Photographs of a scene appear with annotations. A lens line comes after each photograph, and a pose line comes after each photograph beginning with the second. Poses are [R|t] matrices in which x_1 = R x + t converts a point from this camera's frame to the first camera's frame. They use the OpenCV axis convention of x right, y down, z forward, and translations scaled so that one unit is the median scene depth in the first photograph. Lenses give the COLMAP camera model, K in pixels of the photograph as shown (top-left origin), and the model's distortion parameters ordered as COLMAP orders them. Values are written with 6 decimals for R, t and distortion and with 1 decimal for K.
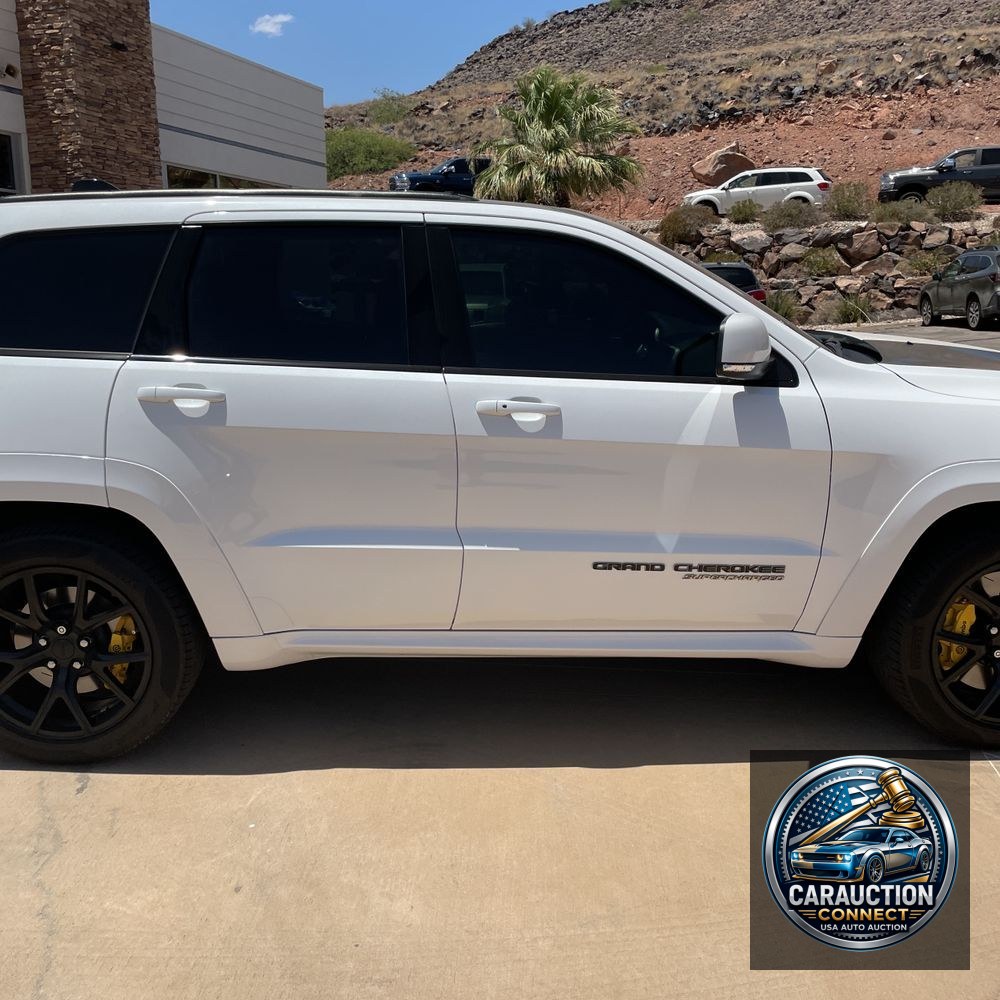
lens RADIAL K [[1022.2, 0, 498.6], [0, 1022.2, 489.4], [0, 0, 1]] dist [0.088475, -0.109734]
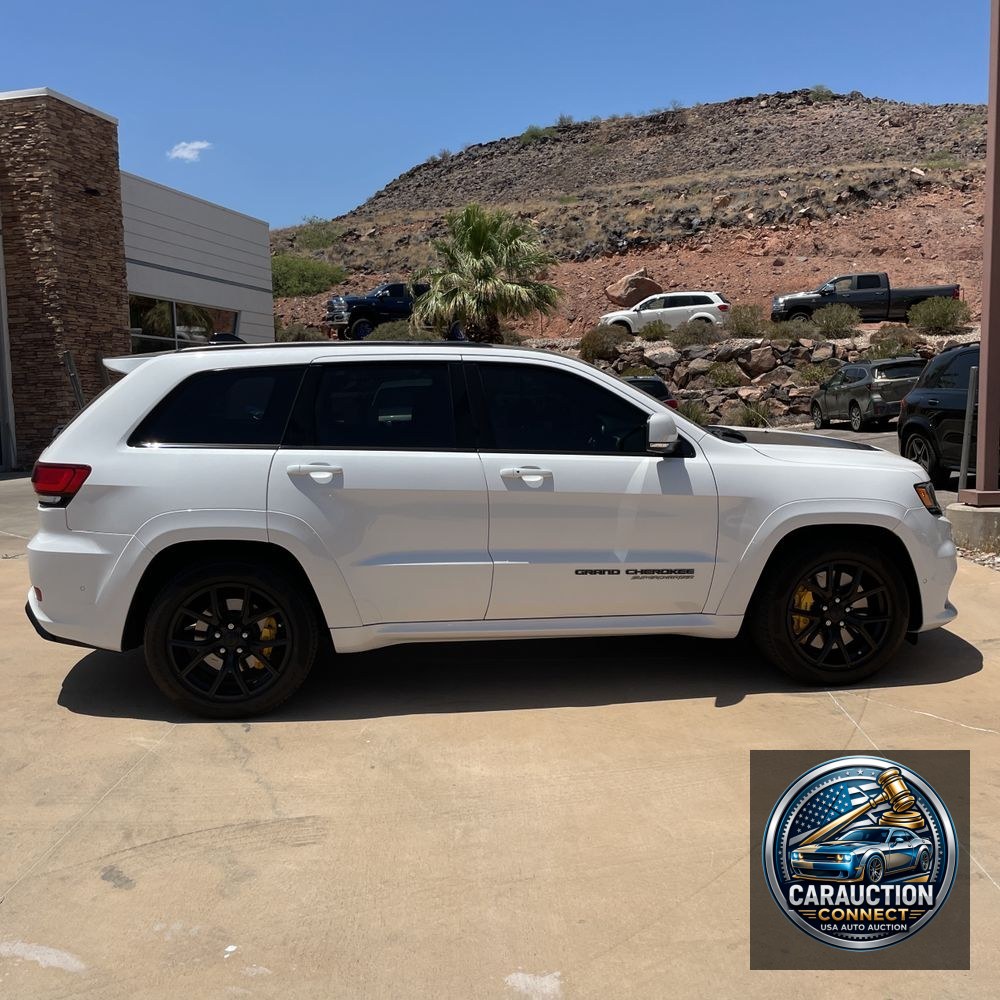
lens RADIAL K [[1022.4, 0, 524.4], [0, 1022.4, 483.8], [0, 0, 1]] dist [0.104539, -0.146398]
pose [[0.994828, -0.023243, 0.098879, -0.023795], [0.034188, 0.993291, -0.110473, 0.019069], [-0.095648, 0.113282, 0.988948, -0.097455]]
